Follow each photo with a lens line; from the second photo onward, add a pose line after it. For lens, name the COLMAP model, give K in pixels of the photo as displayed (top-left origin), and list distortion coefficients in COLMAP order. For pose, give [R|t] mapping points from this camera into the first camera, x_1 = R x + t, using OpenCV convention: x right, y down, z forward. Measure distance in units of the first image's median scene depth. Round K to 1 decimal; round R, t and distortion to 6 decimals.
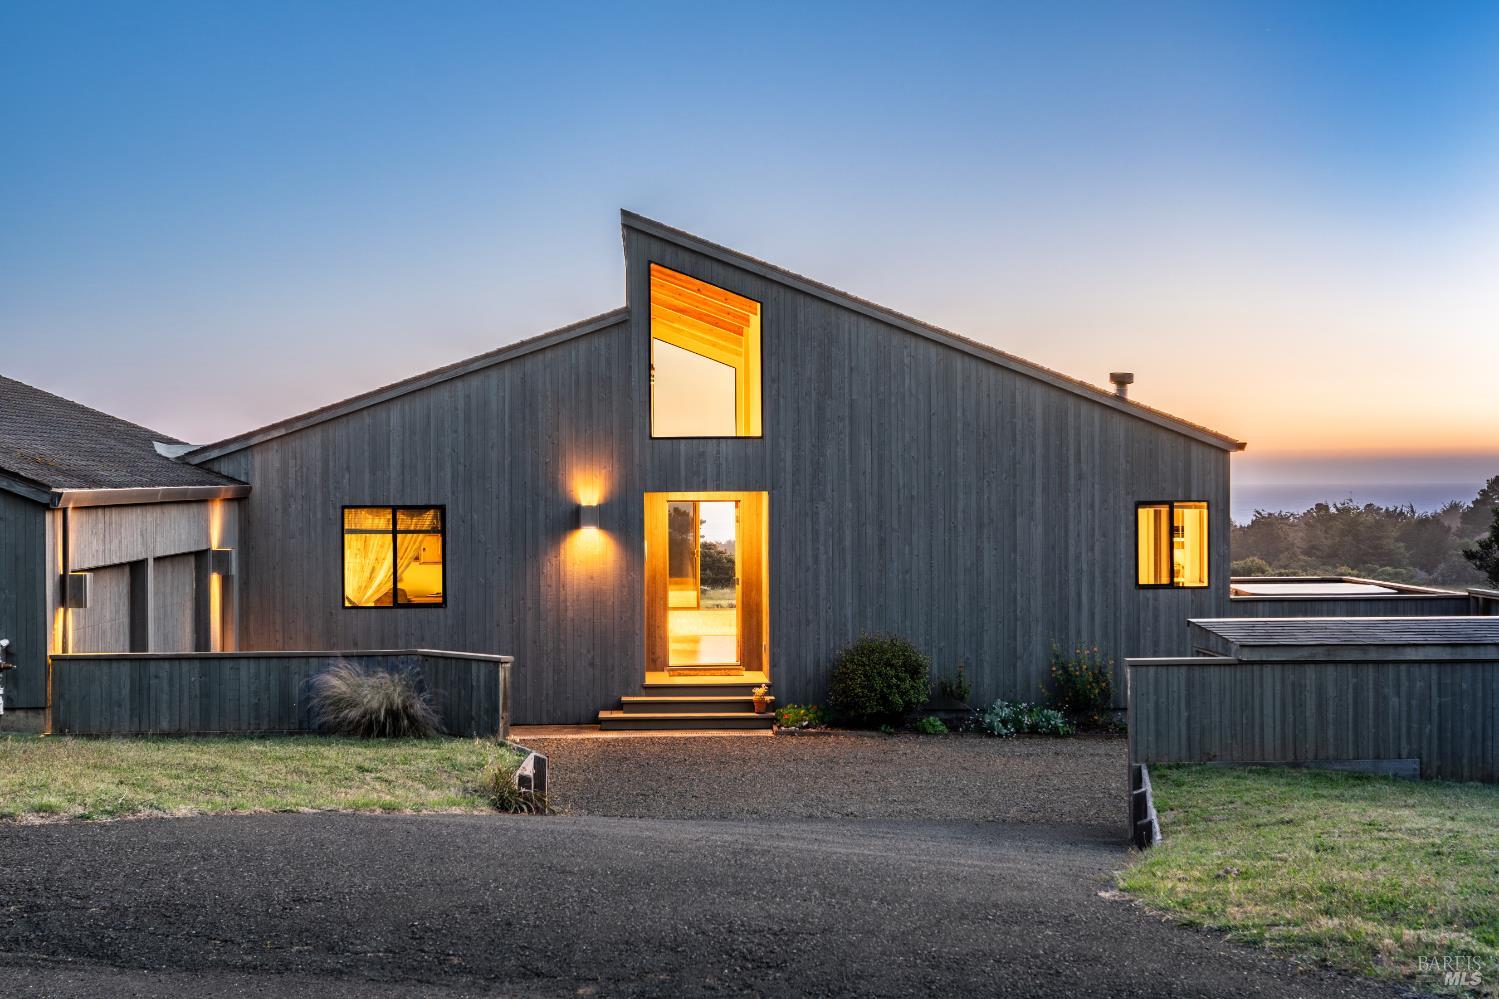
lens RADIAL K [[1917.5, 0, 749.5], [0, 1917.5, 499.5], [0, 0, 1]] dist [-0.005961, 0.018778]
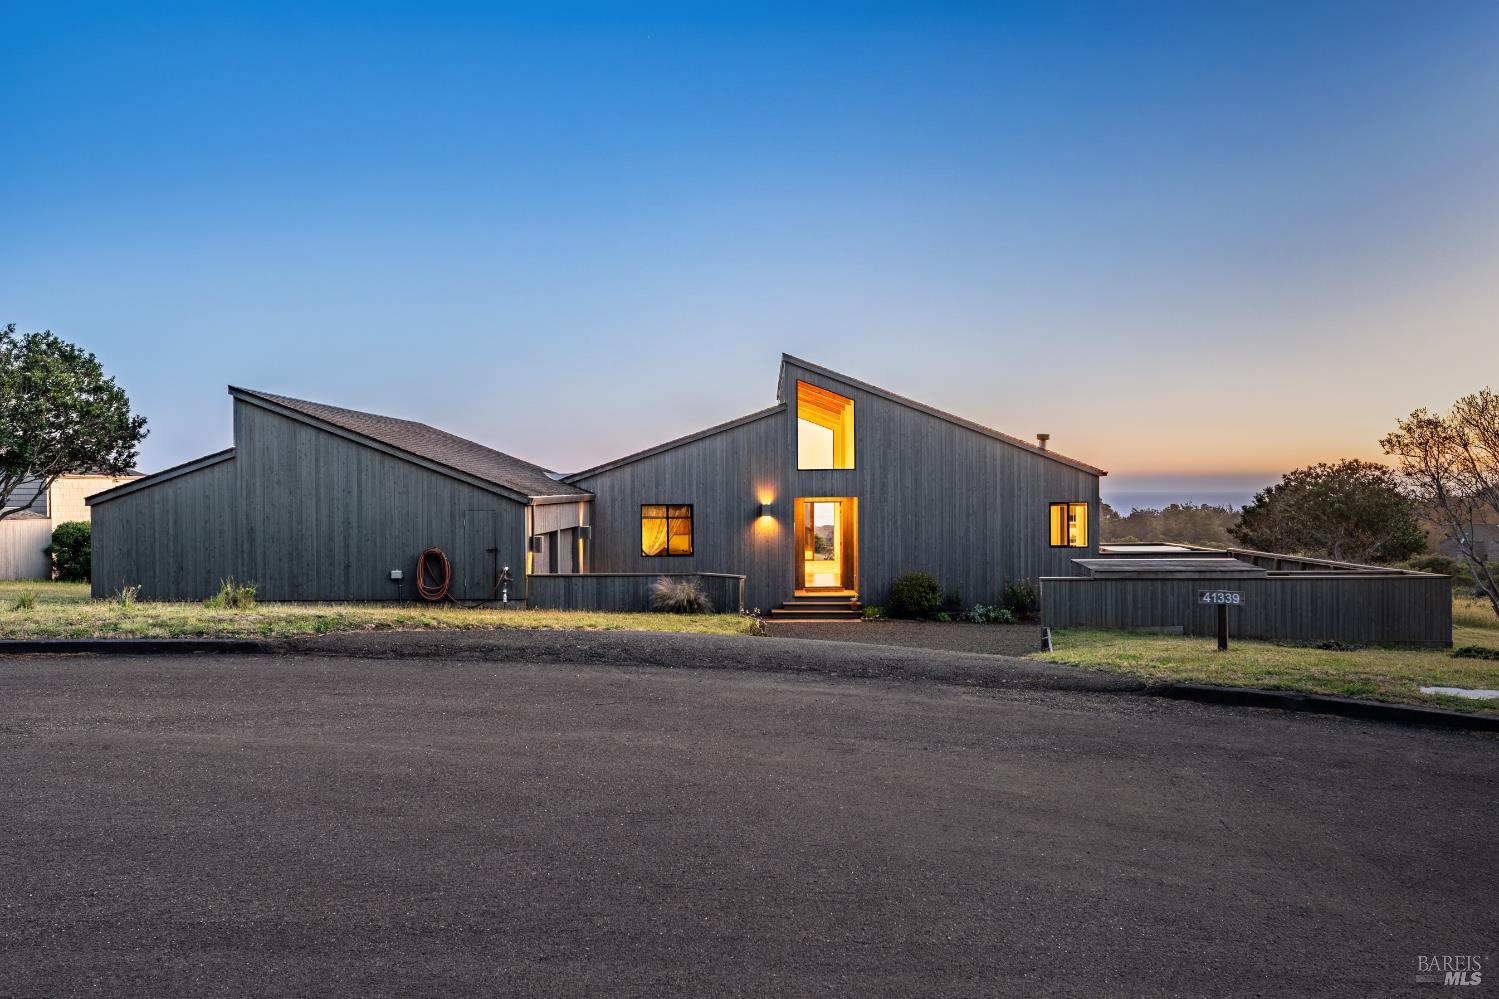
lens RADIAL K [[1134.9, 0, 749.5], [0, 1134.9, 499.5], [0, 0, 1]] dist [0.002911, 0.000763]
pose [[0.997712, 0.000069, -0.067609, -0.022244], [-0.000197, 0.999998, -0.001878, 0.000187], [0.067608, 0.001887, 0.997710, -0.158461]]
